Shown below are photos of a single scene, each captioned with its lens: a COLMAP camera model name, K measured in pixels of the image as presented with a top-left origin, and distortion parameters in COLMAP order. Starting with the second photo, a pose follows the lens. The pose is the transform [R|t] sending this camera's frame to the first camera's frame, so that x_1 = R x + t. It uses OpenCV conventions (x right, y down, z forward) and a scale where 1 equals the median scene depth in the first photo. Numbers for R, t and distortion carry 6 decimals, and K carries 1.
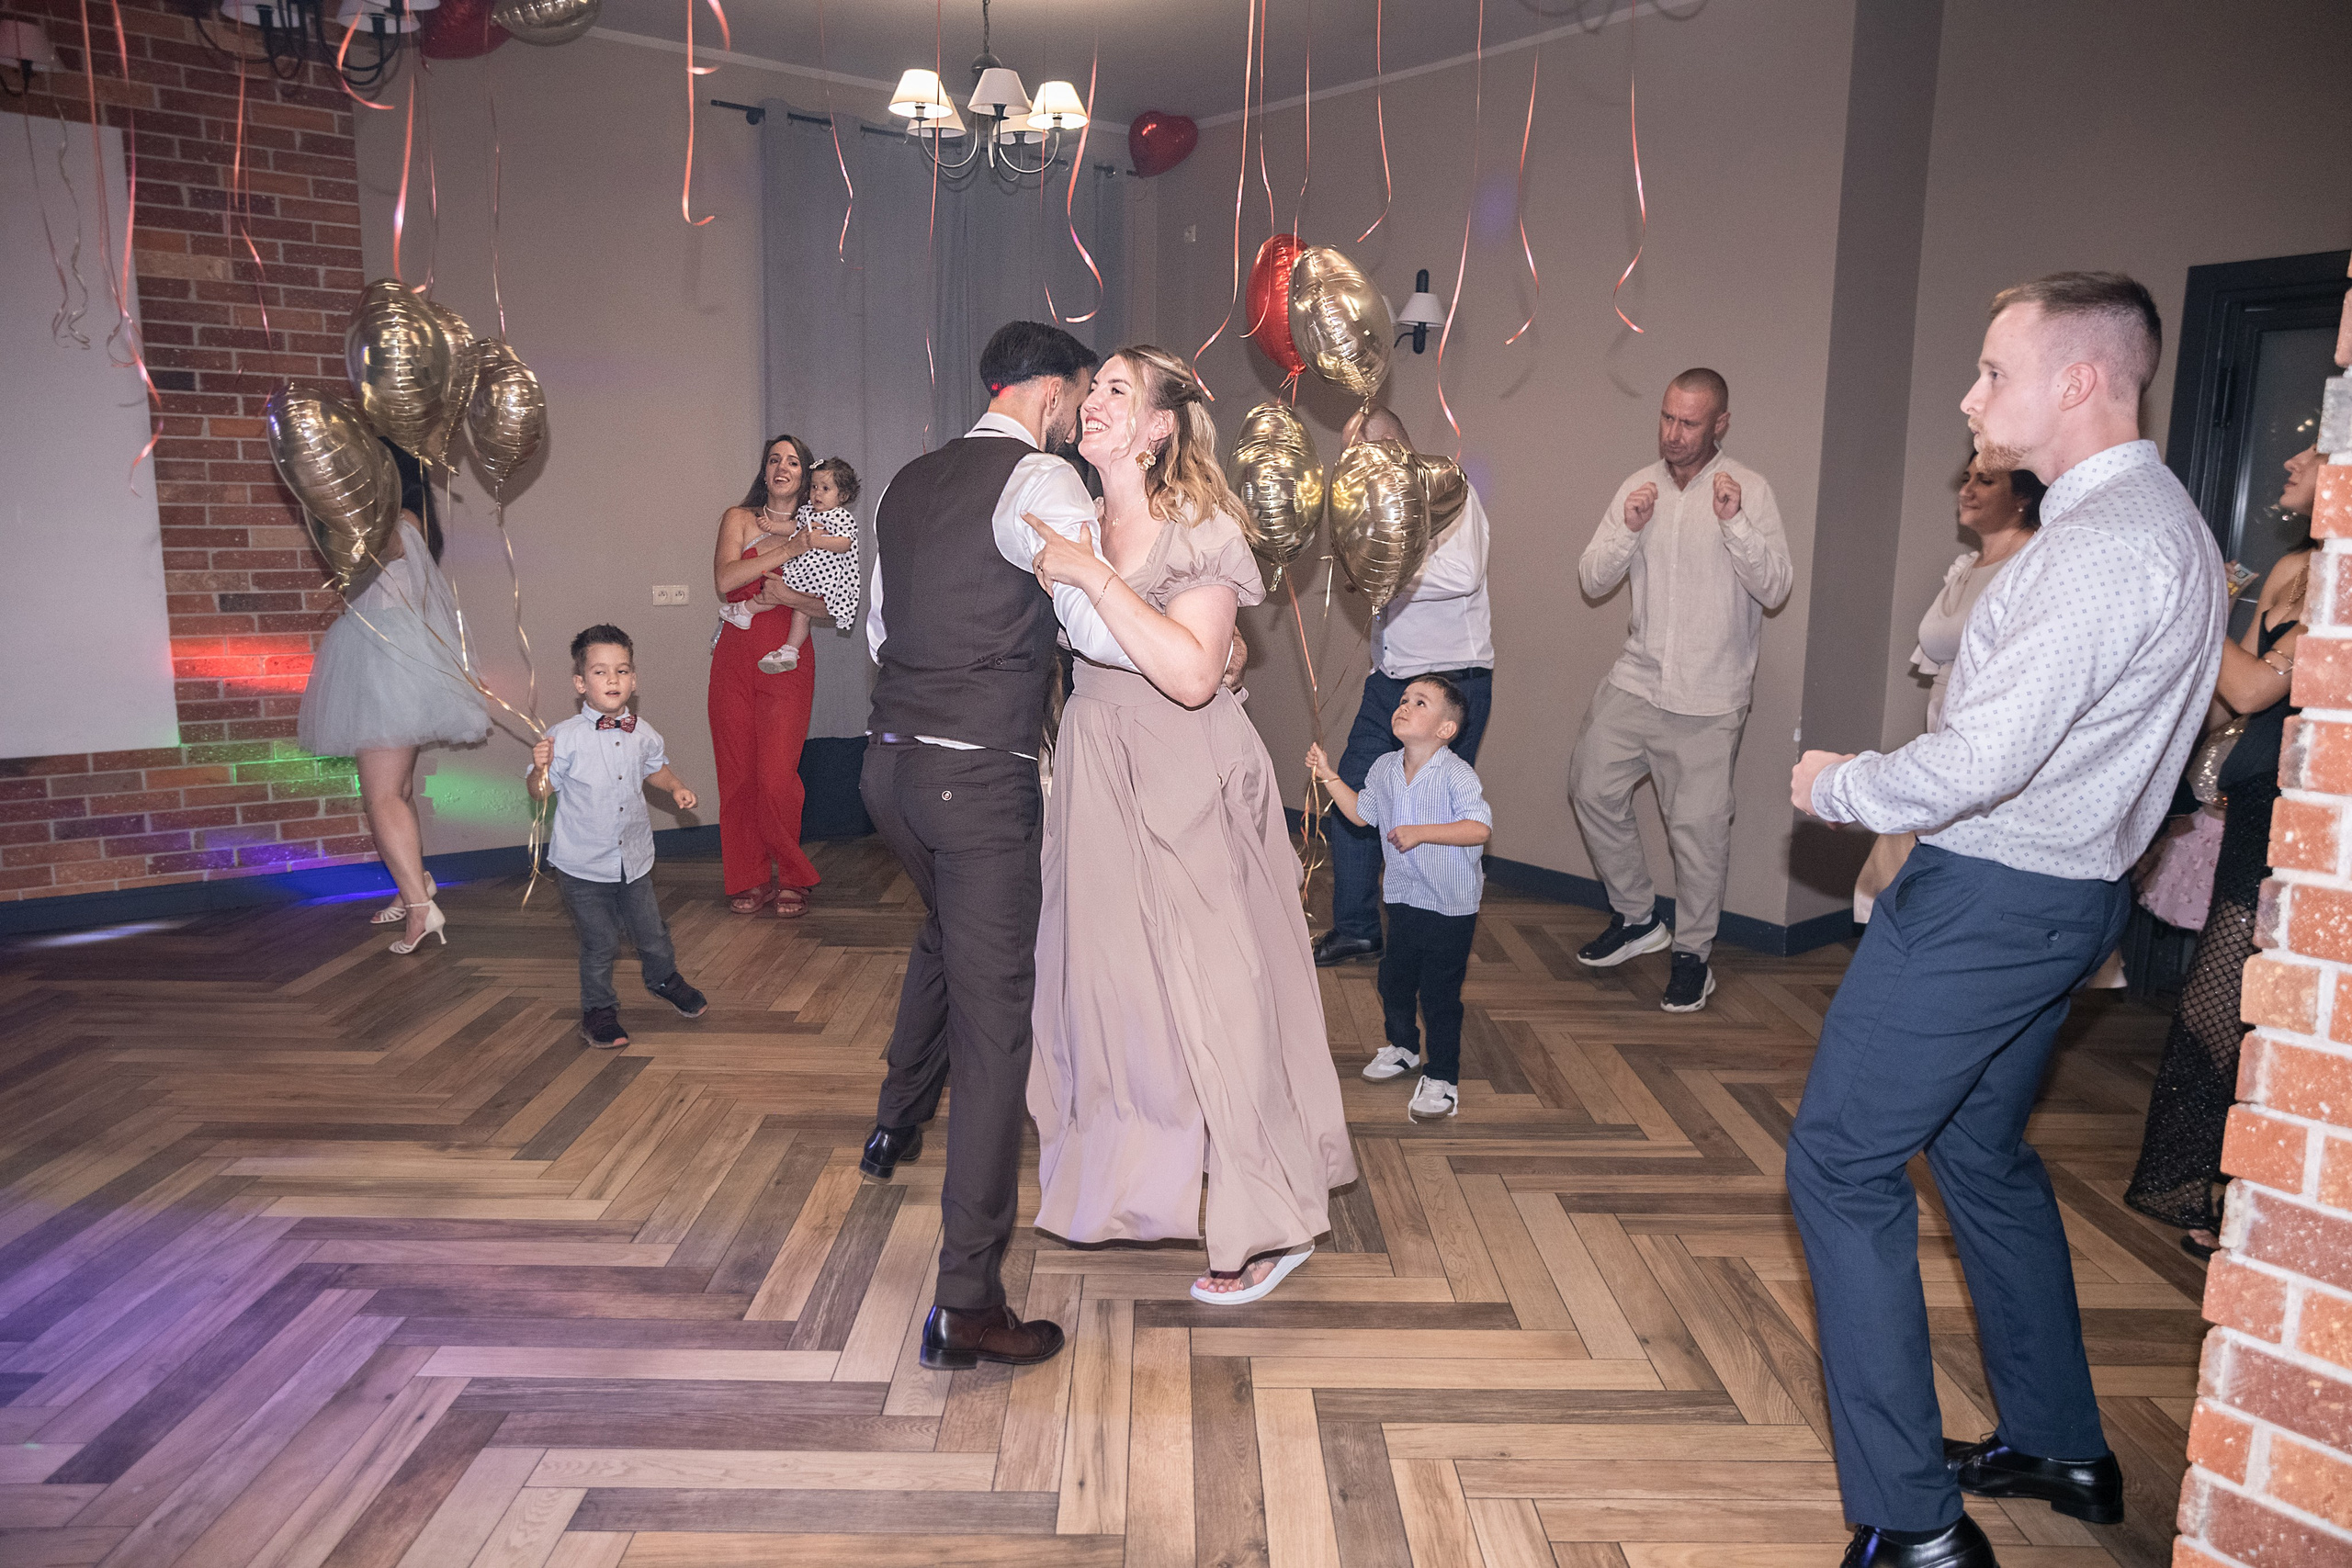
lens RADIAL K [[1593.5, 0, 1168.6], [0, 1593.5, 784.5], [0, 0, 1]] dist [-0.022992, 0.009173]
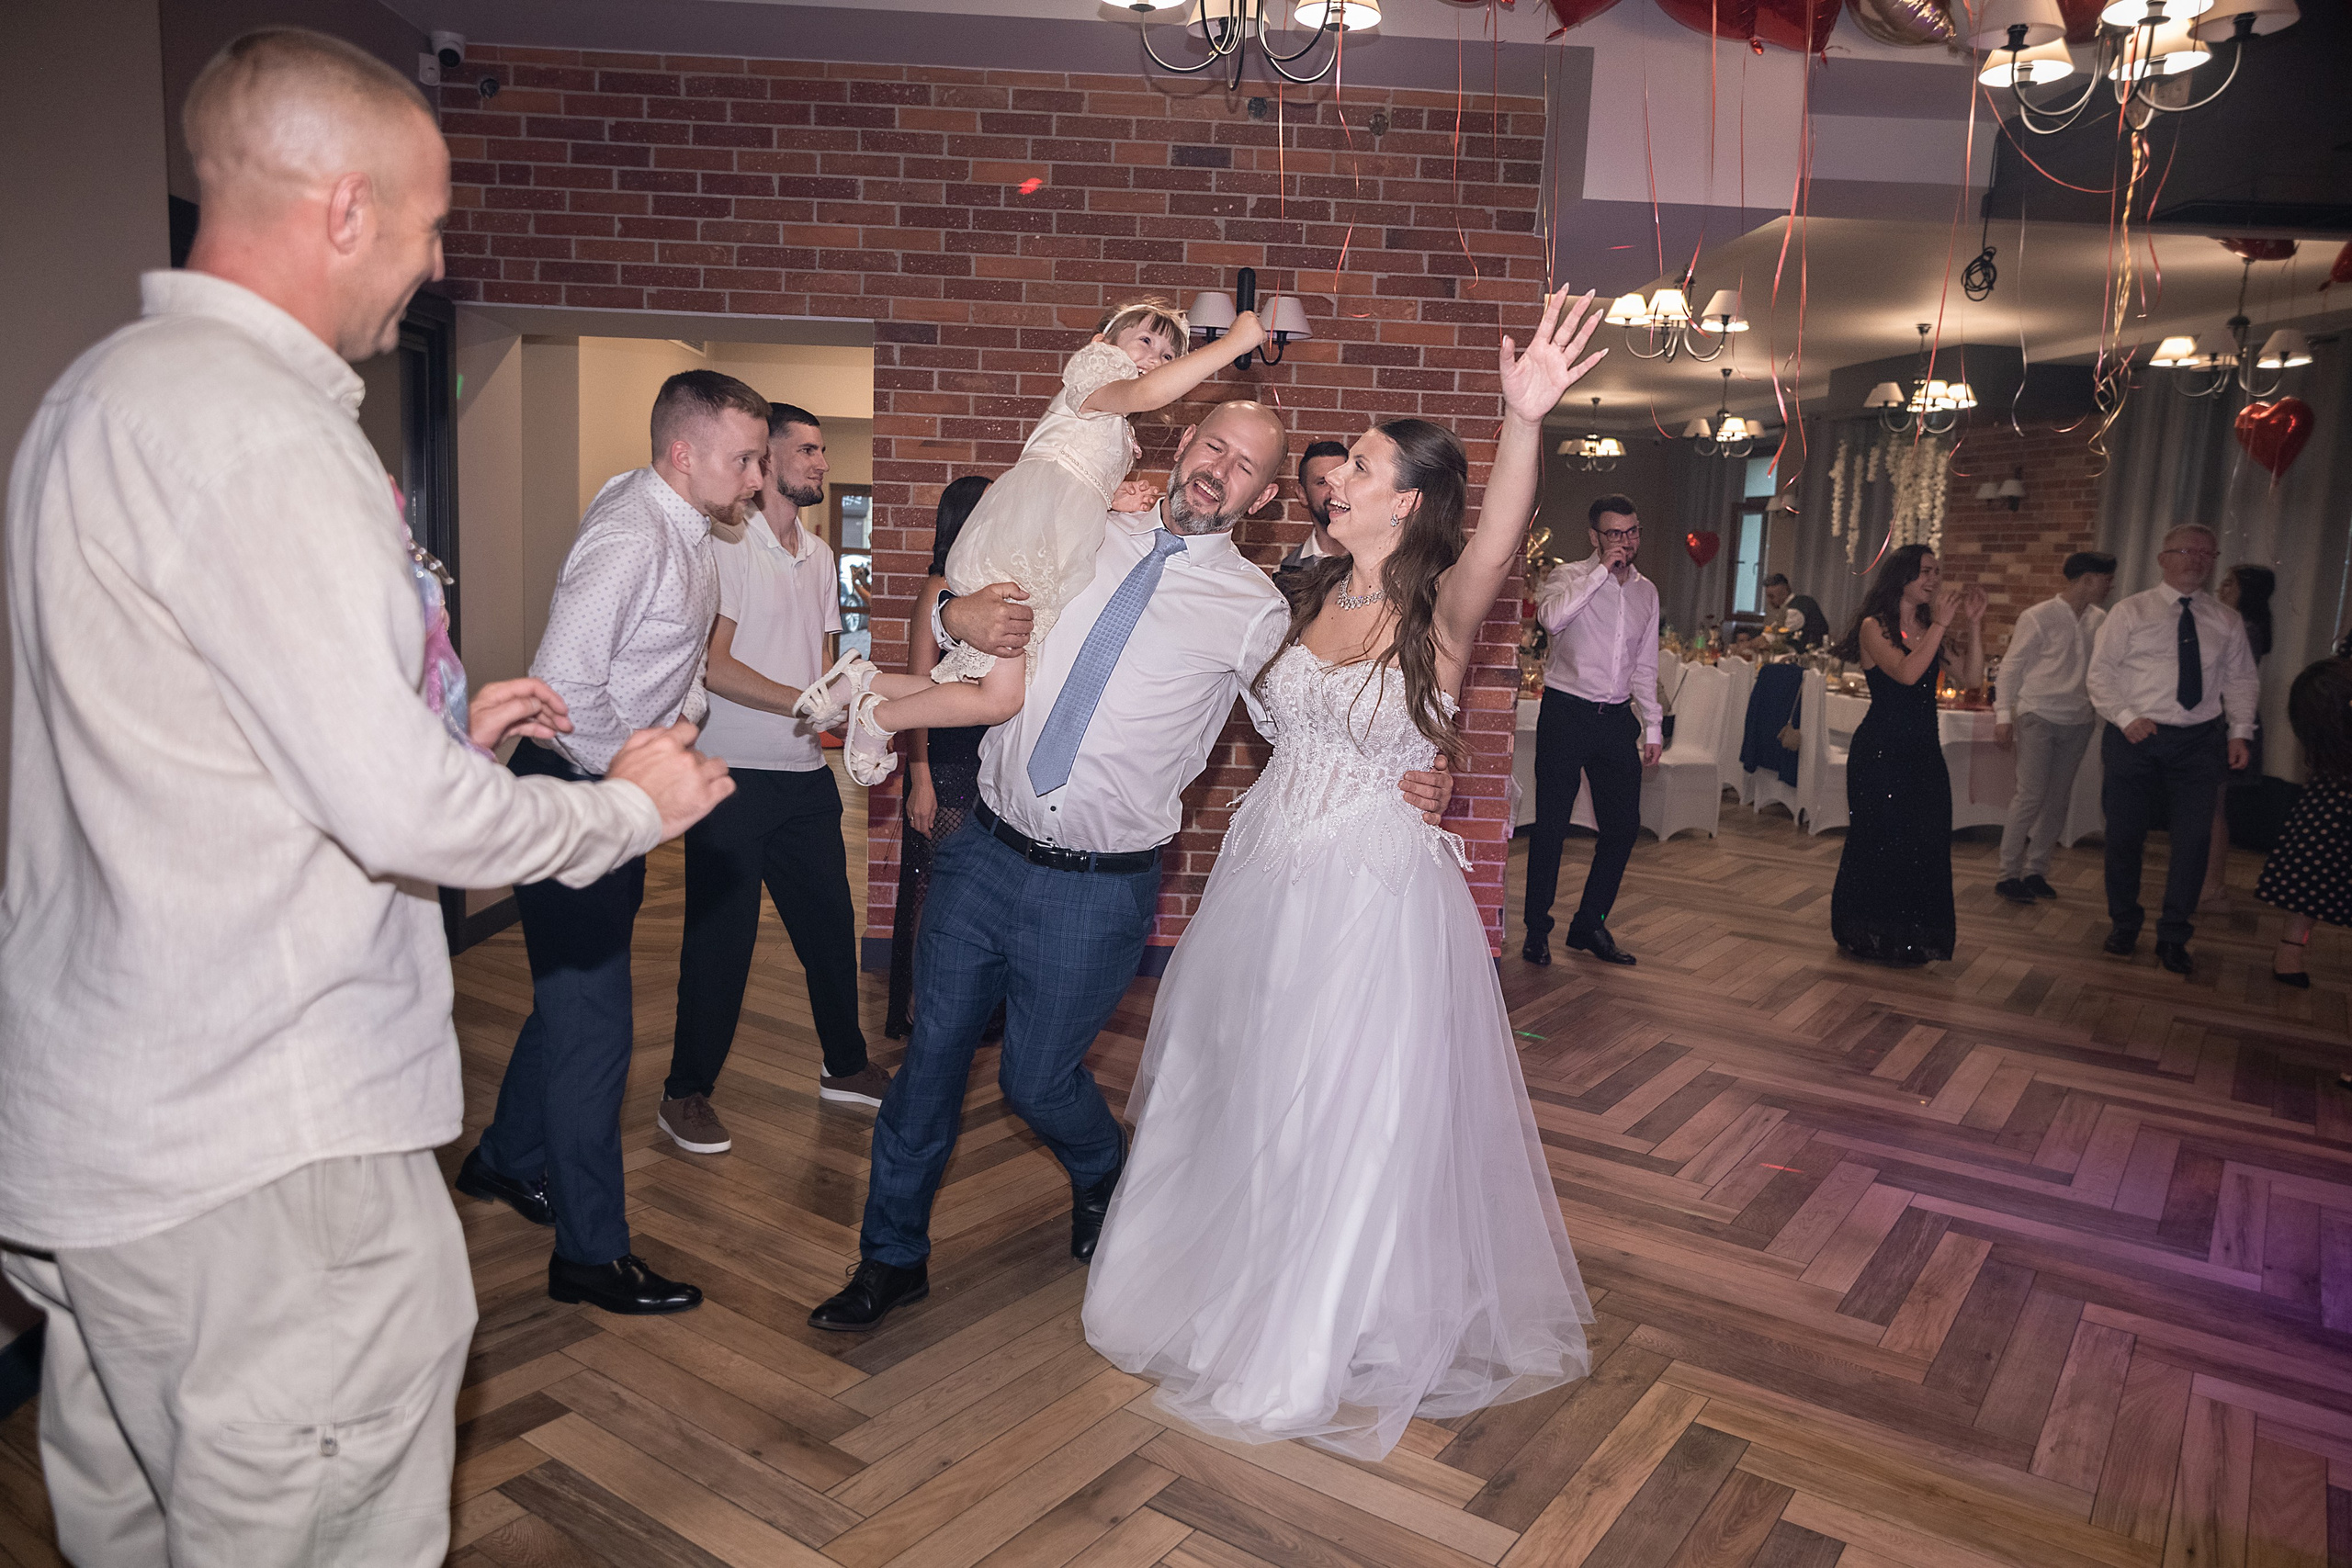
lens RADIAL K [[1593.5, 0, 1171.4], [0, 1593.5, 775.5], [0, 0, 1]] dist [-0.022992, 0.009173]
pose [[-0.809828, -0.116251, 0.575034, -0.427033], [0.059240, 0.958957, 0.277295, -0.409047], [-0.583669, 0.258626, -0.769703, 2.292956]]
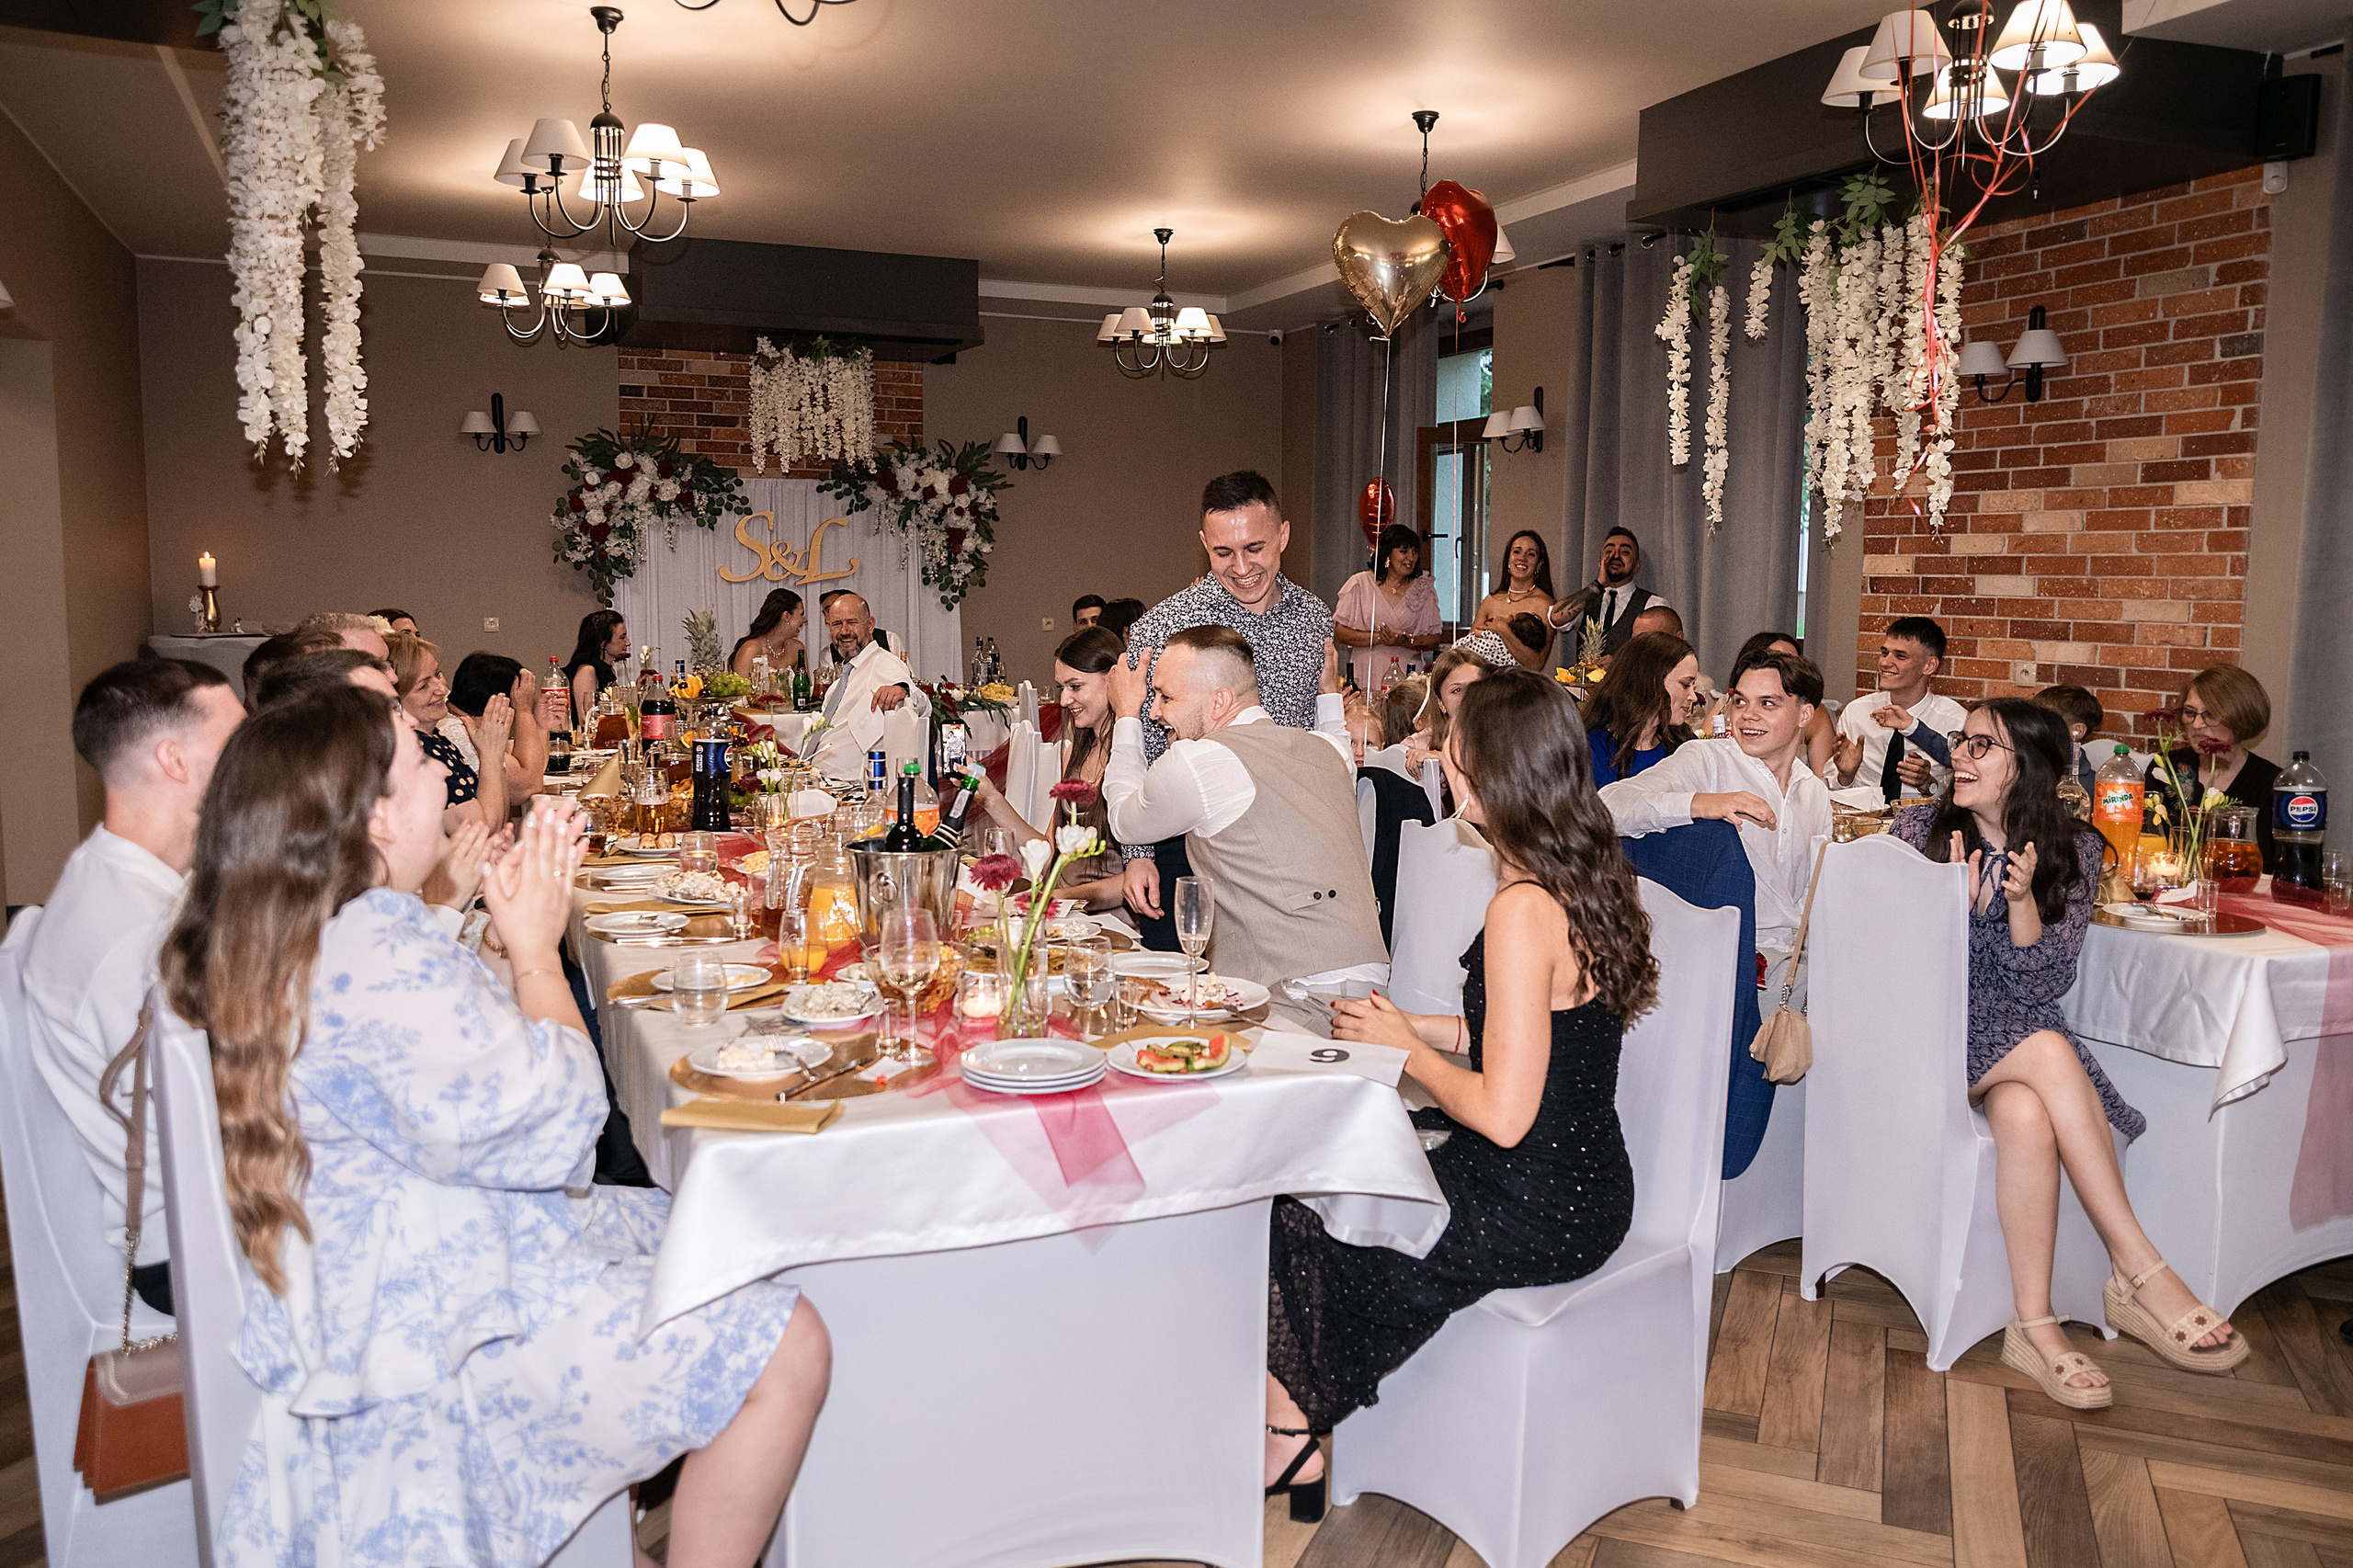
lens RADIAL K [[1789.9, 0, 1176.7], [0, 1789.9, 779.1], [0, 0, 1]] dist [-0.020777, 0.018102]
pose [[-0.928685, -0.054227, 0.366883, 0.400784], [0.053474, 0.959336, 0.277154, -0.009713], [-0.366993, 0.277008, -0.888022, 0.098167]]
